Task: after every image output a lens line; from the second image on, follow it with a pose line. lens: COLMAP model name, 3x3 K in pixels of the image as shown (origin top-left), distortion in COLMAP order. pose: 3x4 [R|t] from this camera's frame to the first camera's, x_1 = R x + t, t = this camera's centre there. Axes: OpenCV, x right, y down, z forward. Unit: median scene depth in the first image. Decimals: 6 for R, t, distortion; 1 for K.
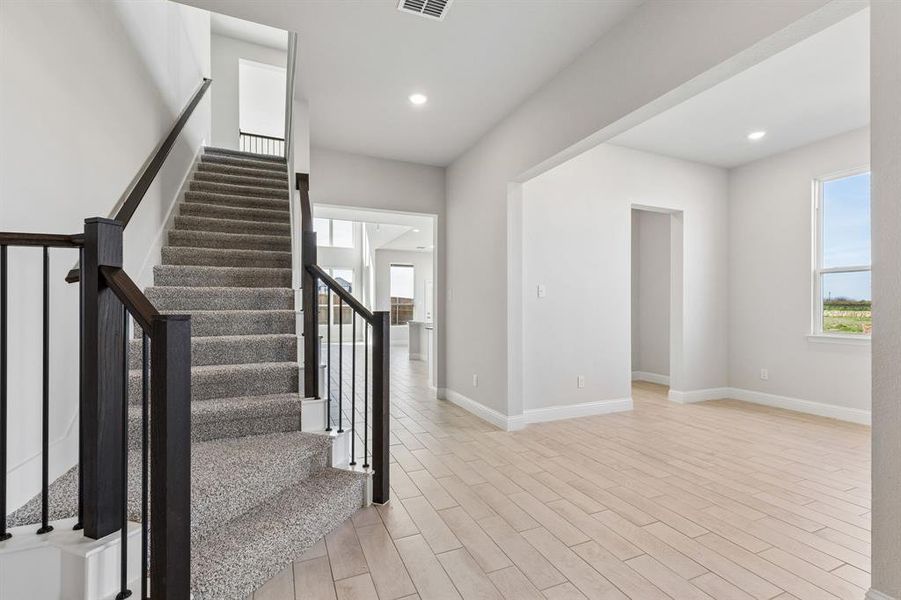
lens RADIAL K [[404.2, 0, 451.9], [0, 404.2, 304.4], [0, 0, 1]] dist [0.010392, -0.000067]
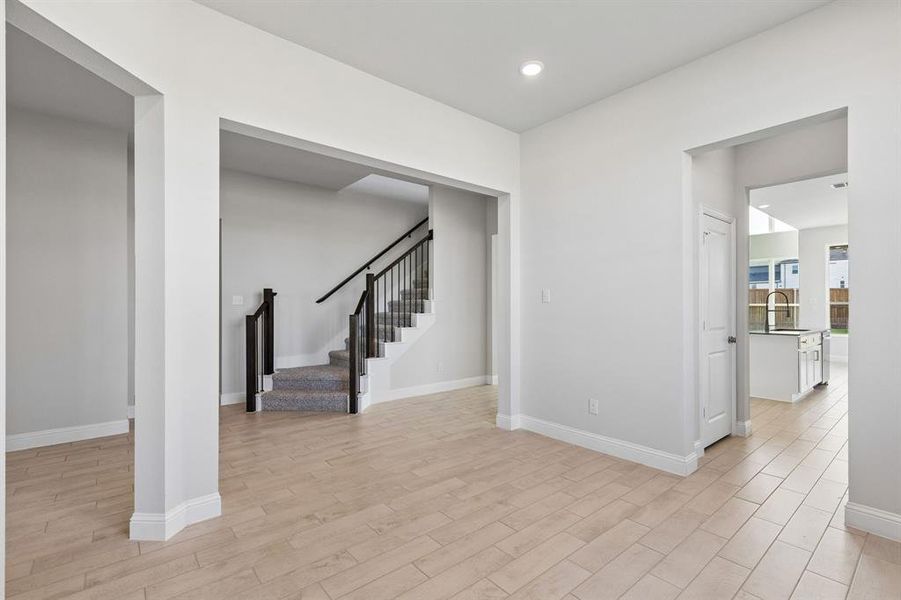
lens RADIAL K [[407.4, 0, 452.2], [0, 407.4, 305.8], [0, 0, 1]] dist [0.009512, -0.000125]
pose [[0.283756, -0.003774, -0.958889, 1.304522], [0.005454, 0.999982, -0.002322, -0.001564], [0.958881, -0.004571, 0.283771, 0.671398]]
